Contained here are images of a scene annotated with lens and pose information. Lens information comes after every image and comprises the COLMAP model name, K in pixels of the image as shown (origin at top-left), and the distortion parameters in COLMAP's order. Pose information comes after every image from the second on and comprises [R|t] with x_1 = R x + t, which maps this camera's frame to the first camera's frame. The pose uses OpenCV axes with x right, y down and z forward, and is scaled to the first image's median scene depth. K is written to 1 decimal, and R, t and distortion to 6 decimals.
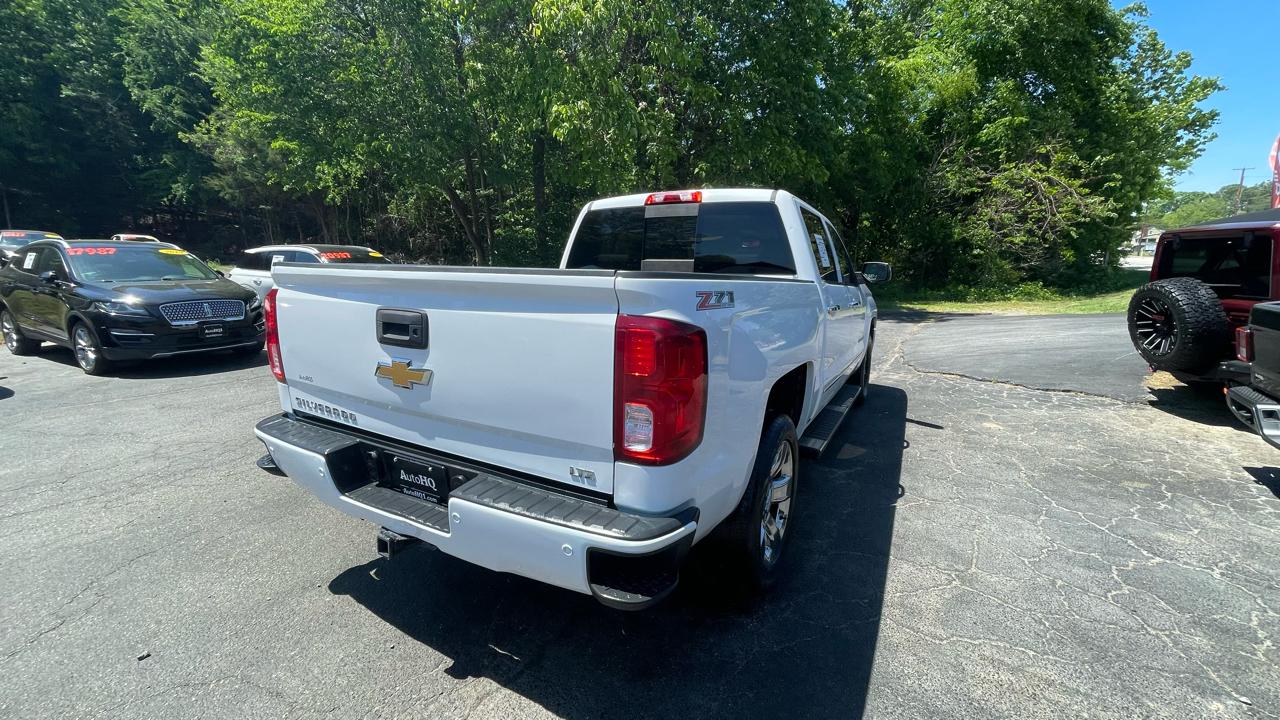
lens RADIAL K [[518.2, 0, 636.3], [0, 518.2, 365.1], [0, 0, 1]] dist [0.001378, 0.000078]
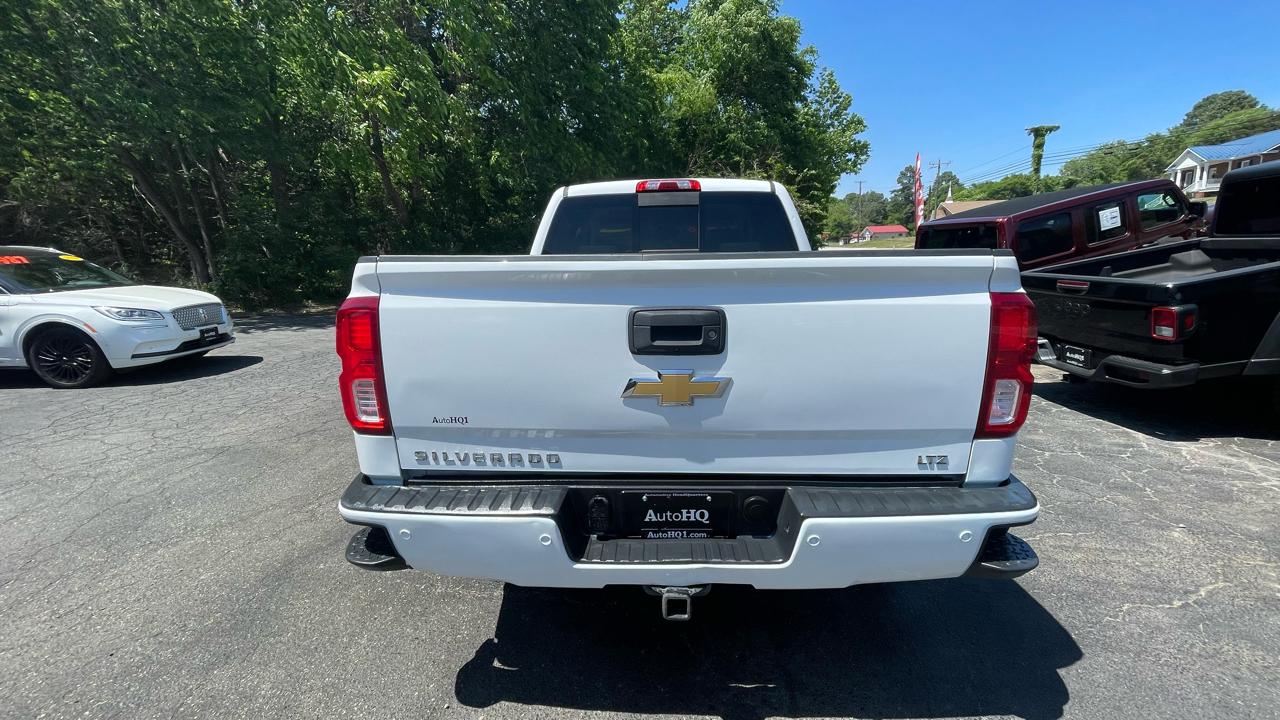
lens RADIAL K [[518.2, 0, 636.3], [0, 518.2, 365.1], [0, 0, 1]] dist [0.001378, 0.000078]
pose [[0.893770, -0.114763, 0.433595, -0.708520], [0.111492, 0.993215, 0.033064, -0.043857], [-0.434448, 0.018791, 0.900501, 0.253097]]
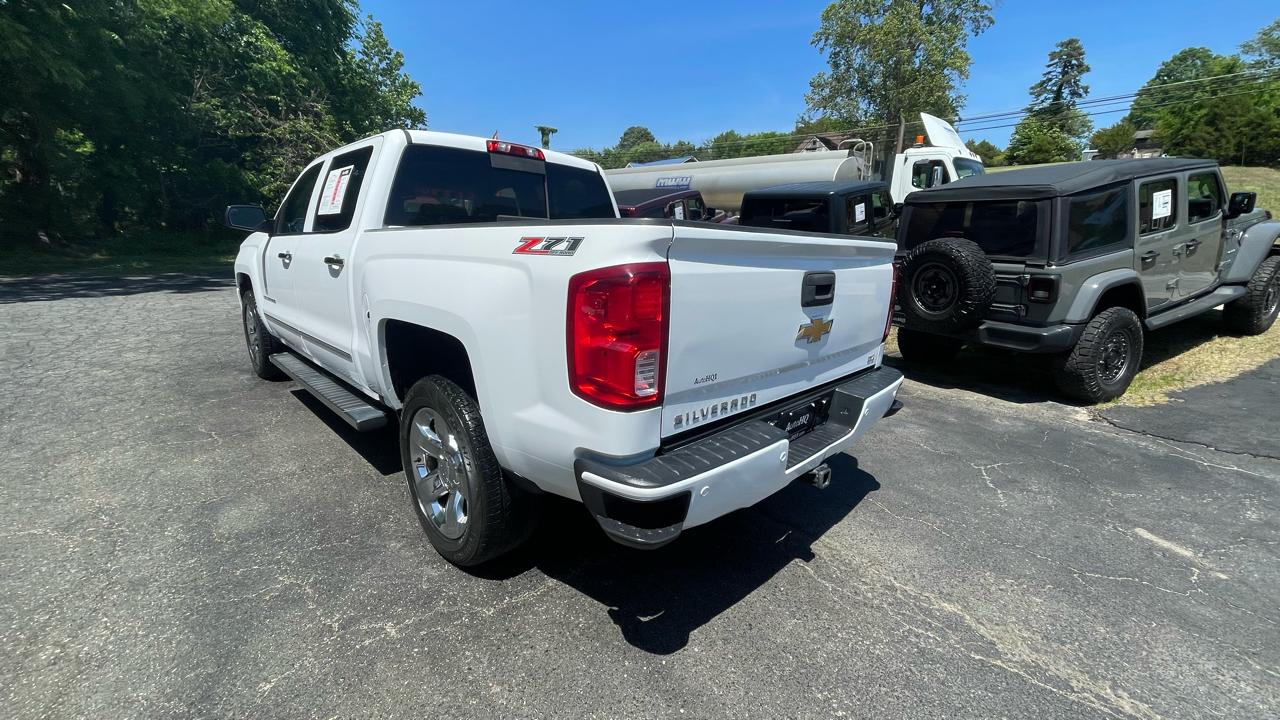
lens RADIAL K [[526.2, 0, 635.6], [0, 526.2, 365.6], [0, 0, 1]] dist [0.001576, -0.000437]
pose [[0.262481, -0.230726, 0.936947, -1.381295], [0.144988, 0.969399, 0.198100, -0.160351], [-0.953982, 0.083848, 0.287901, 0.877392]]
